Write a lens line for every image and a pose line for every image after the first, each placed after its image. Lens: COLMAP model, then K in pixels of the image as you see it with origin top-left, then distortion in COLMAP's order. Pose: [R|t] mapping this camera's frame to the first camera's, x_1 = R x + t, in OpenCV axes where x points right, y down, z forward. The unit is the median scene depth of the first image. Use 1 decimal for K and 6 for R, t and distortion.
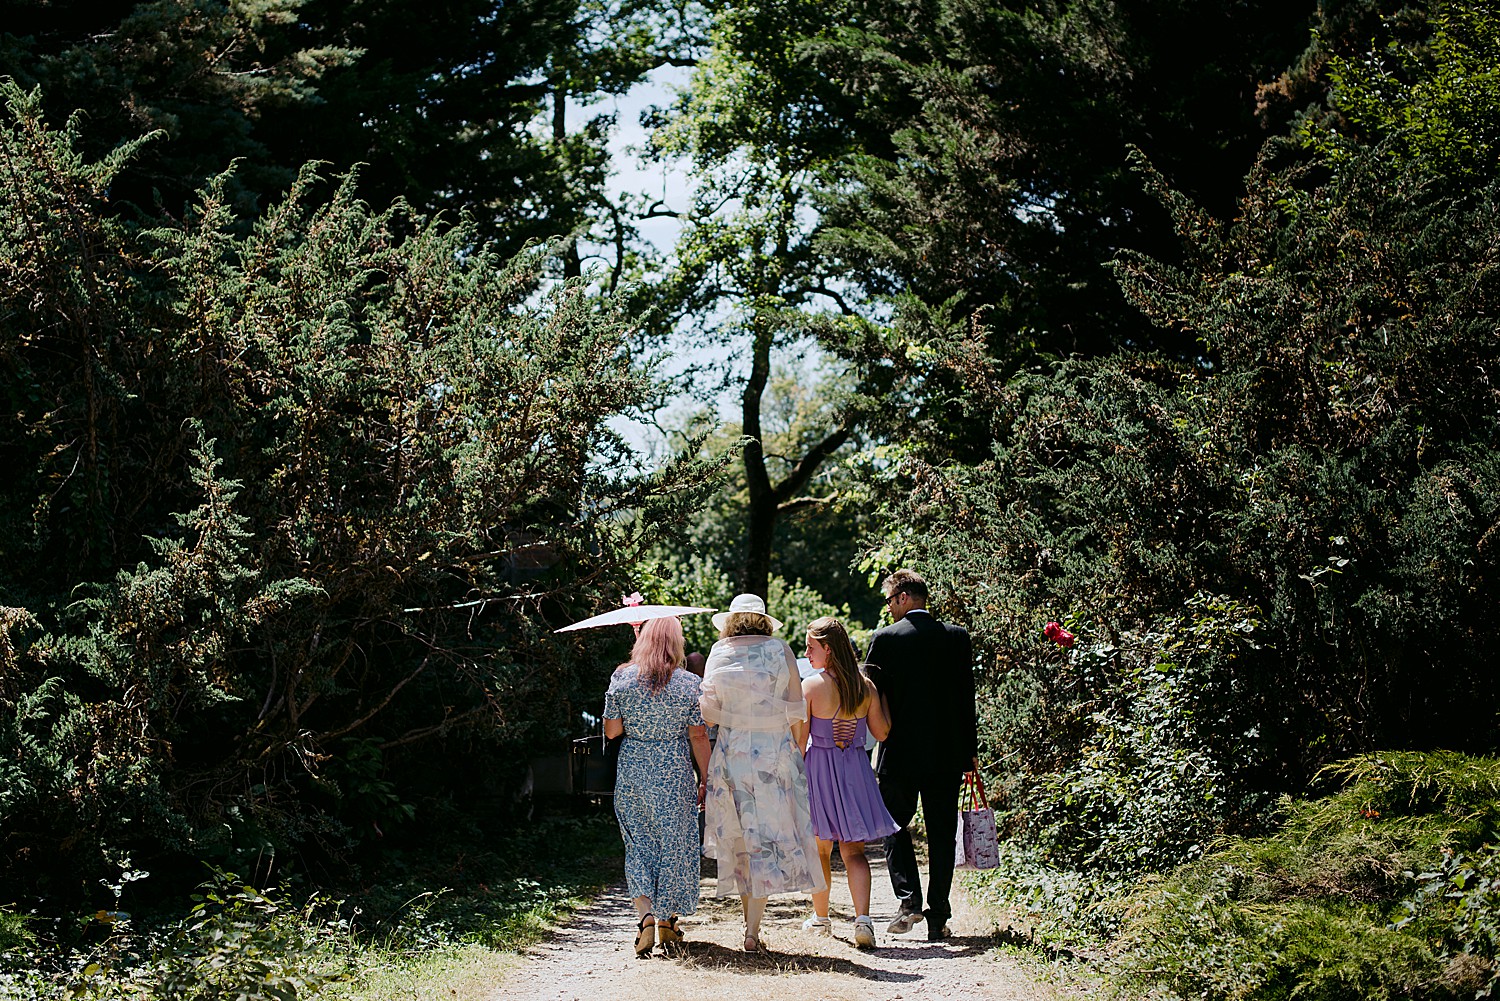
lens RADIAL K [[2909.1, 0, 748.5], [0, 2909.1, 499.1], [0, 0, 1]] dist [0.077080, 0.000000]
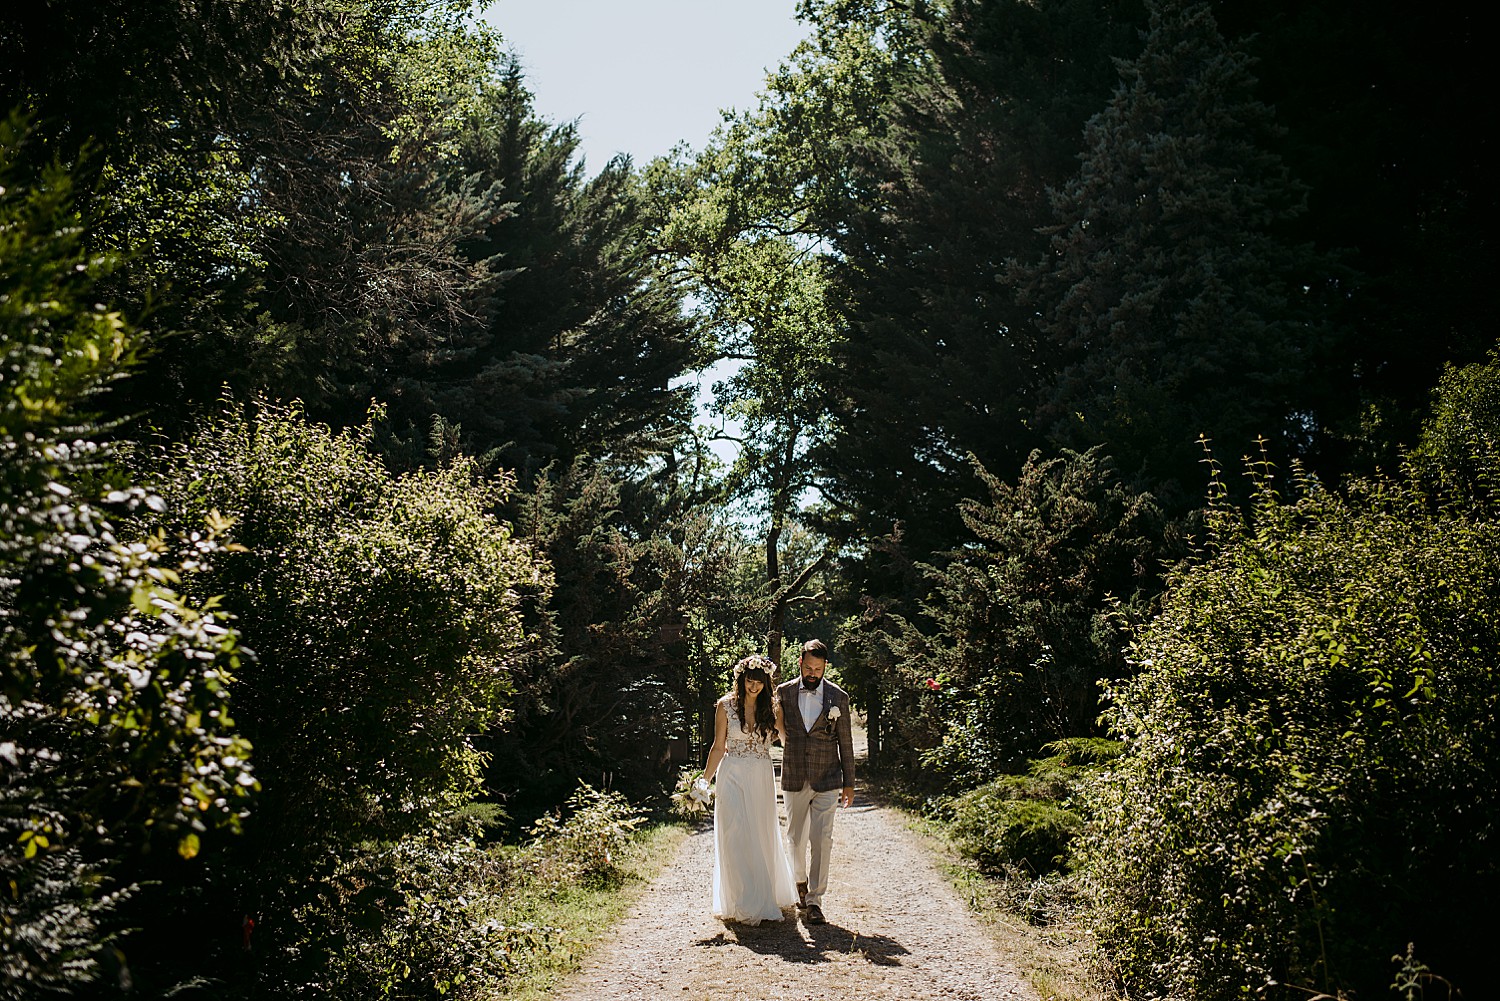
lens RADIAL K [[1915.9, 0, 753.6], [0, 1915.9, 501.6], [0, 0, 1]] dist [0.043810, 0.000000]
pose [[0.999975, 0.006410, 0.002897, -0.014903], [-0.006295, 0.999260, -0.037947, -0.015598], [-0.003138, 0.037928, 0.999276, -0.198924]]
